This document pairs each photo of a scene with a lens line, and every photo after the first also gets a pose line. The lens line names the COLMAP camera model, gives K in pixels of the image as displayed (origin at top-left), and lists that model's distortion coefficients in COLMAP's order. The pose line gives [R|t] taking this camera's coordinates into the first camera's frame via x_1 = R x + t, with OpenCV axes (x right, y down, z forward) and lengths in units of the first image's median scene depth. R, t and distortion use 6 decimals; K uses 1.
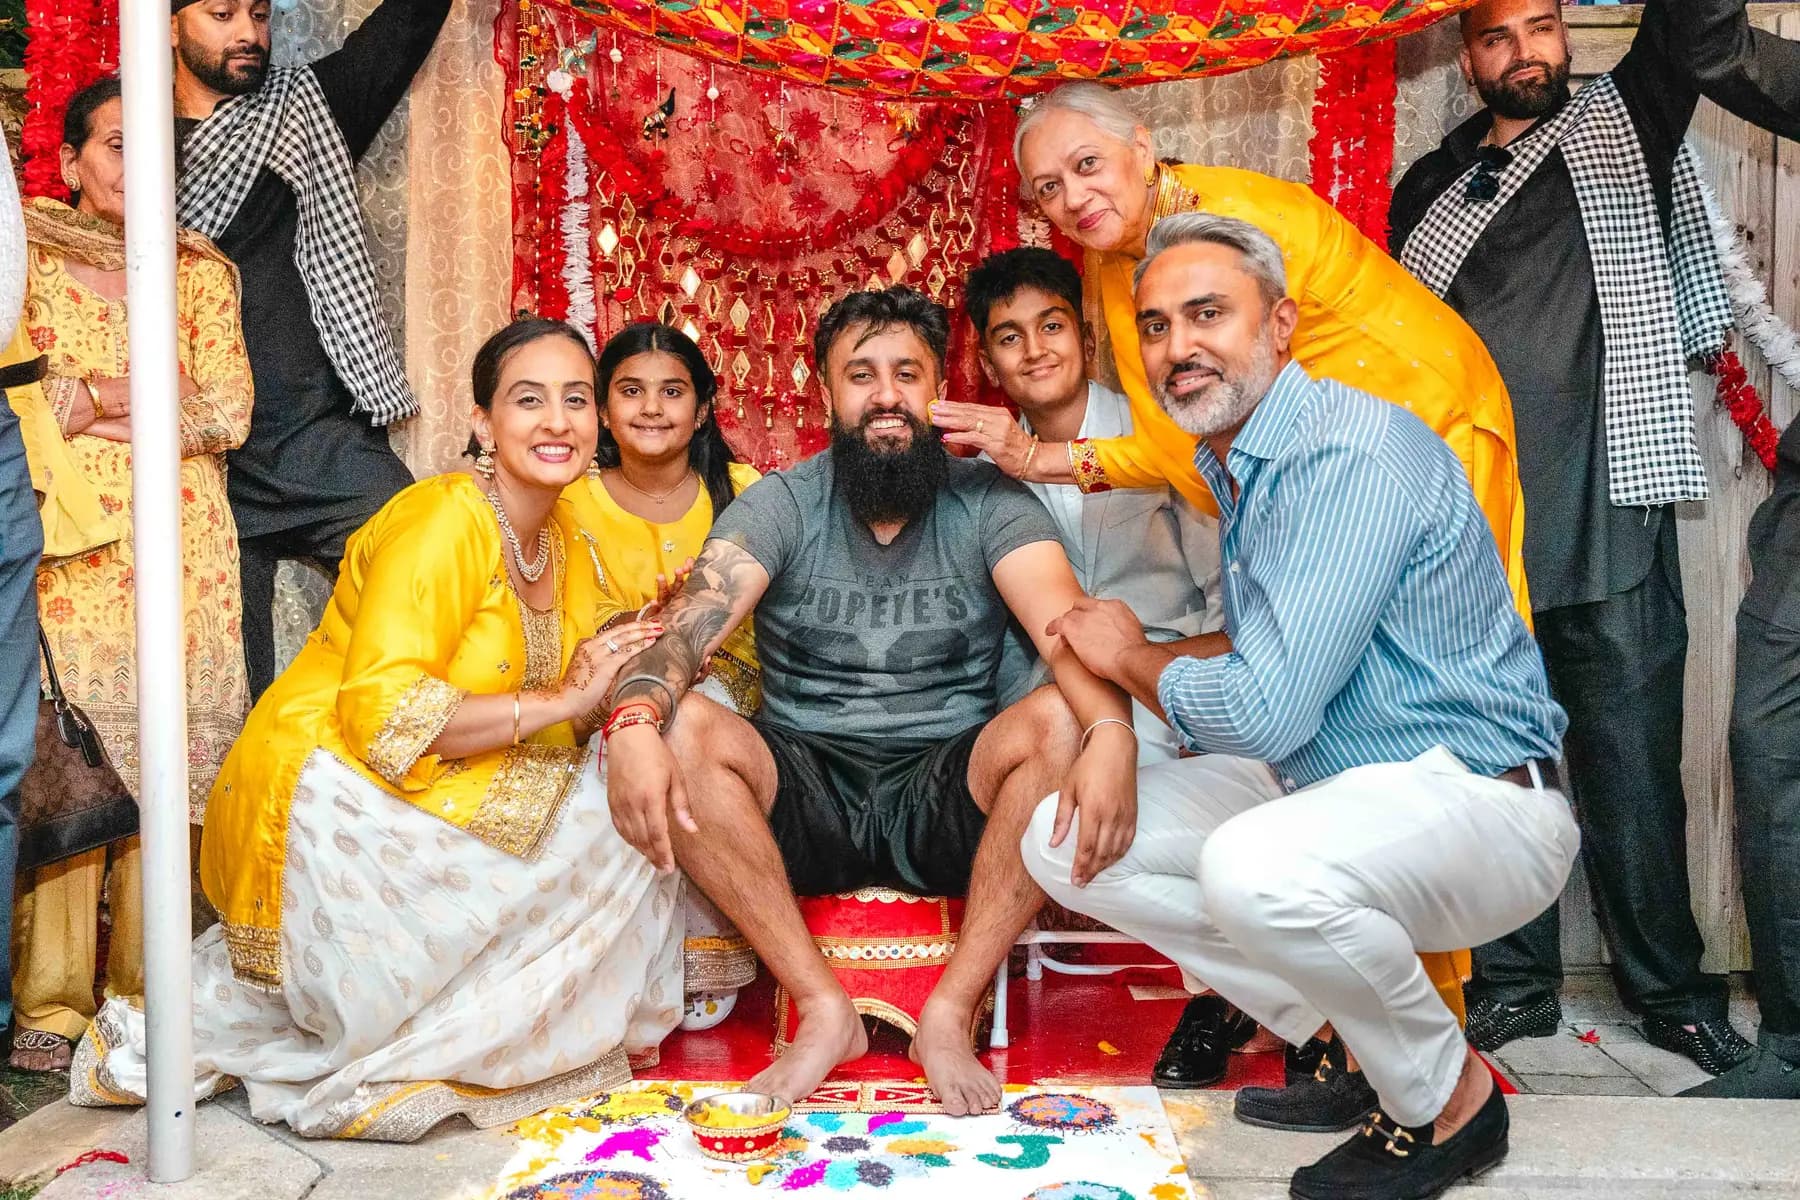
lens RADIAL K [[1959.6, 0, 904.7], [0, 1959.6, 606.0], [0, 0, 1]] dist [0.006537, 0.037327]
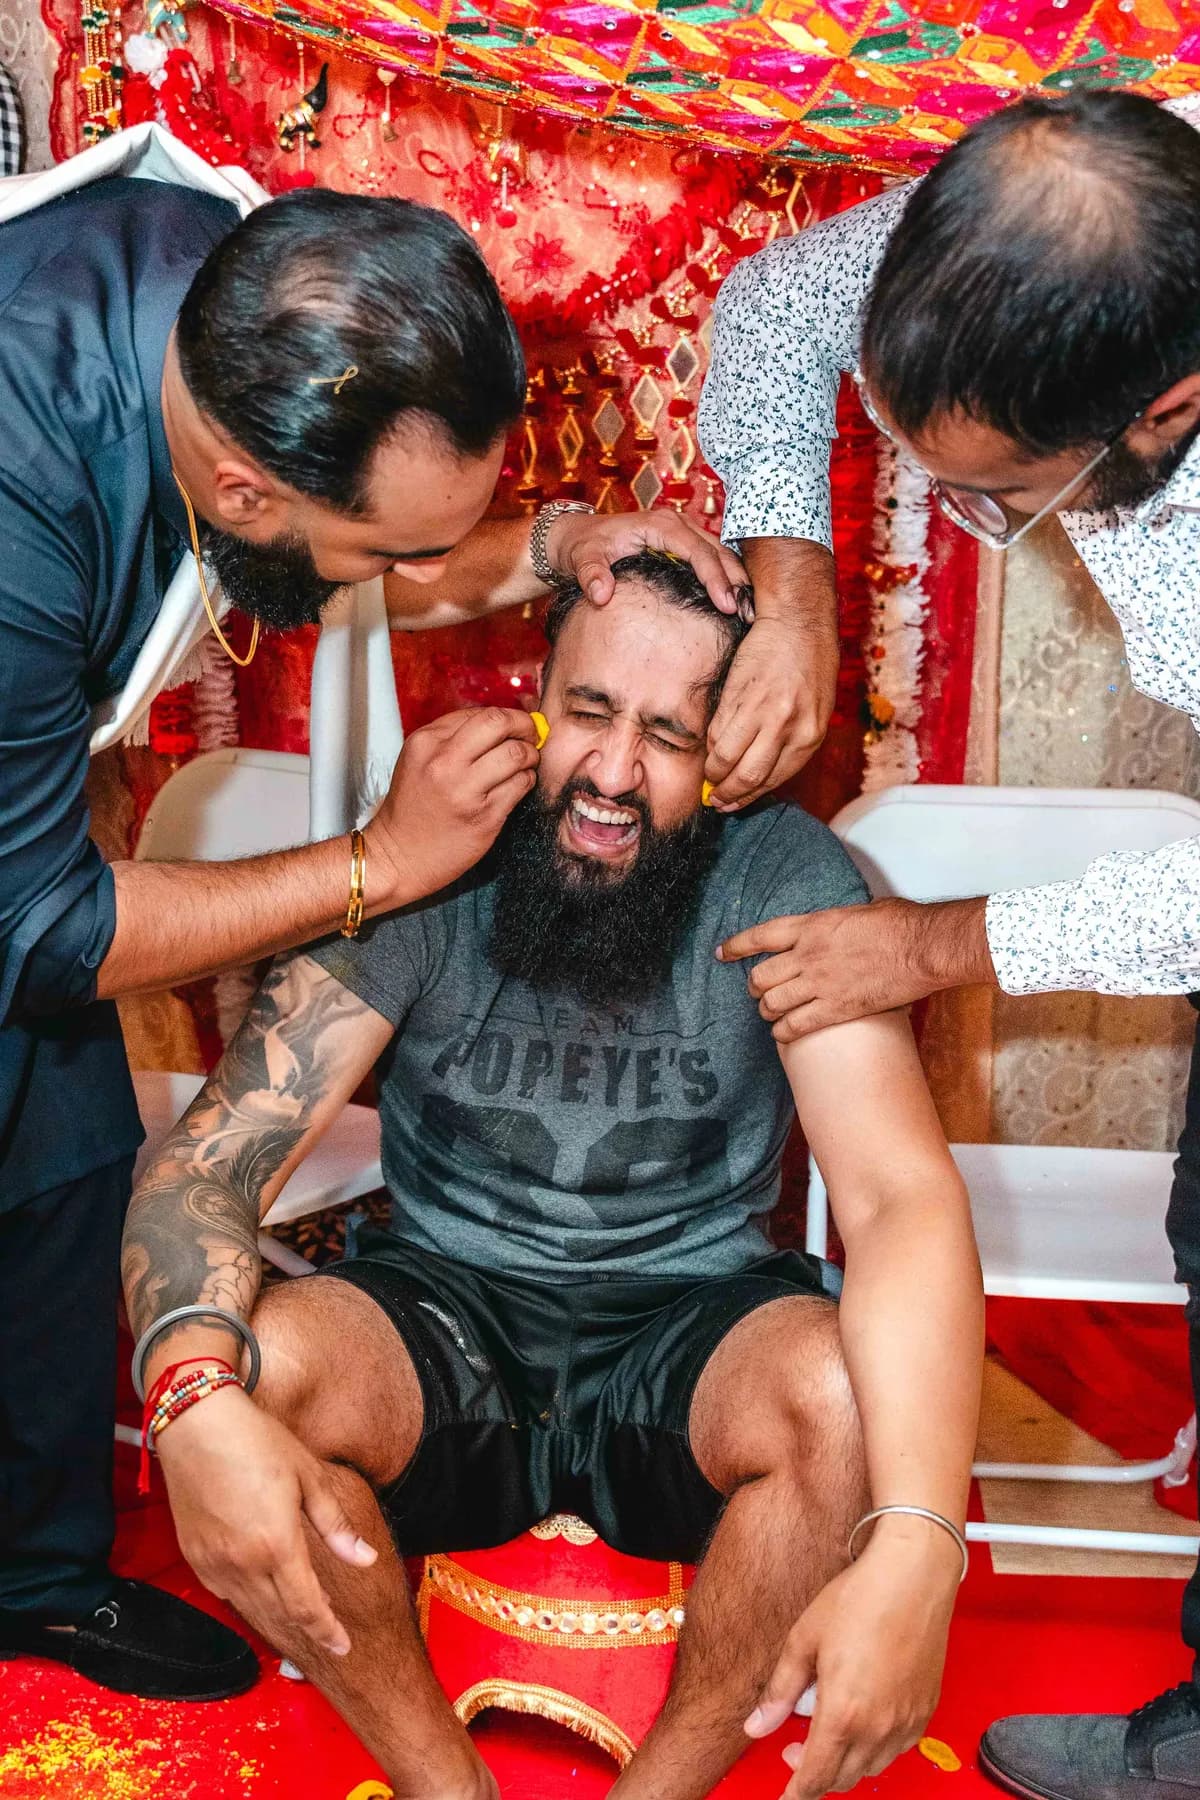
lens RADIAL K [[1984.0, 0, 600.3], [0, 1984.0, 907.0], [0, 0, 1]] dist [0.018126, -0.004188]
pose [[0.994283, 0.035991, -0.100526, 0.040549], [-0.015056, 0.979329, 0.201711, -0.131992], [0.105708, -0.199045, 0.974273, 0.346069]]
